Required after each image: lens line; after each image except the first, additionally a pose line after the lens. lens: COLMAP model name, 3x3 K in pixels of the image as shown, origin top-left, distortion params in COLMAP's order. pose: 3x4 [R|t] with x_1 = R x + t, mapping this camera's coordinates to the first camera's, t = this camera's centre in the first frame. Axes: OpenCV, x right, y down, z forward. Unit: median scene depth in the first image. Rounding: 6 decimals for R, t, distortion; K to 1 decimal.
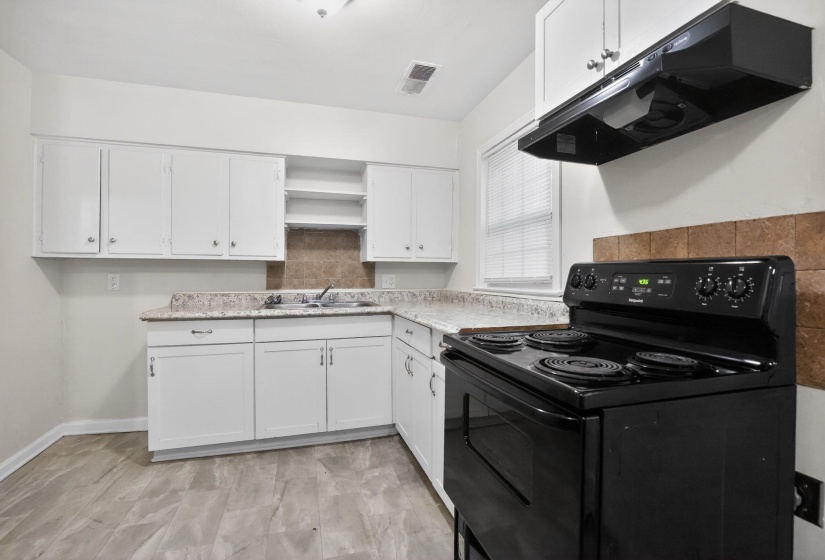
lens RADIAL K [[376.6, 0, 409.9], [0, 376.6, 276.4], [0, 0, 1]] dist [-0.014115, -0.000374]
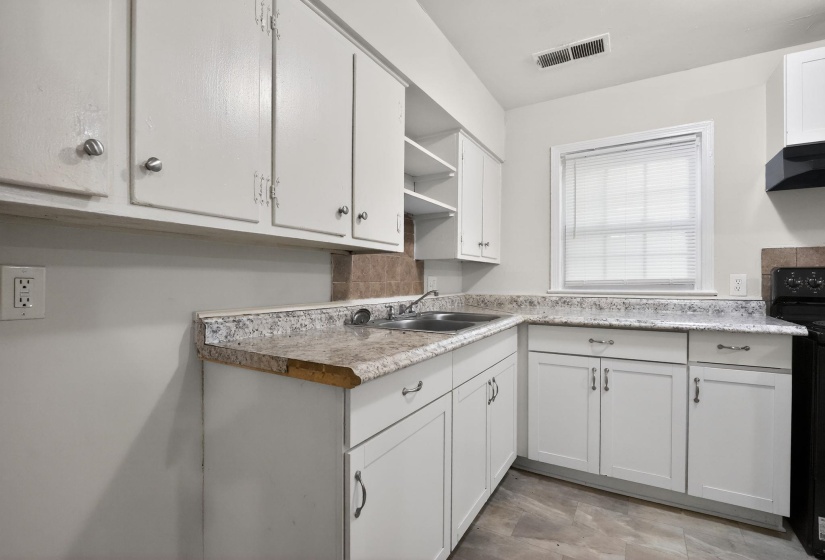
lens RADIAL K [[386.1, 0, 412.8], [0, 386.1, 284.9], [0, 0, 1]] dist [-0.001140, 0.000054]
pose [[0.722128, -0.008372, 0.691709, -0.812301], [0.000052, 0.999927, 0.012048, 0.003836], [-0.691760, -0.008664, 0.722076, 0.560518]]
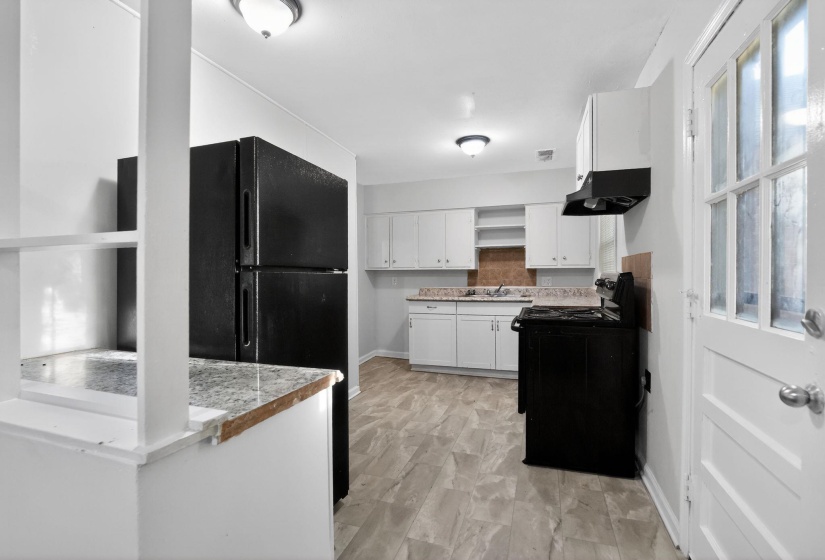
lens RADIAL K [[376.6, 0, 409.9], [0, 376.6, 276.4], [0, 0, 1]] dist [-0.014115, -0.000374]
pose [[0.815881, -0.005862, -0.578190, 0.439409], [0.007439, 0.999972, 0.000359, -0.013359], [0.578172, -0.004594, 0.815902, -0.601775]]
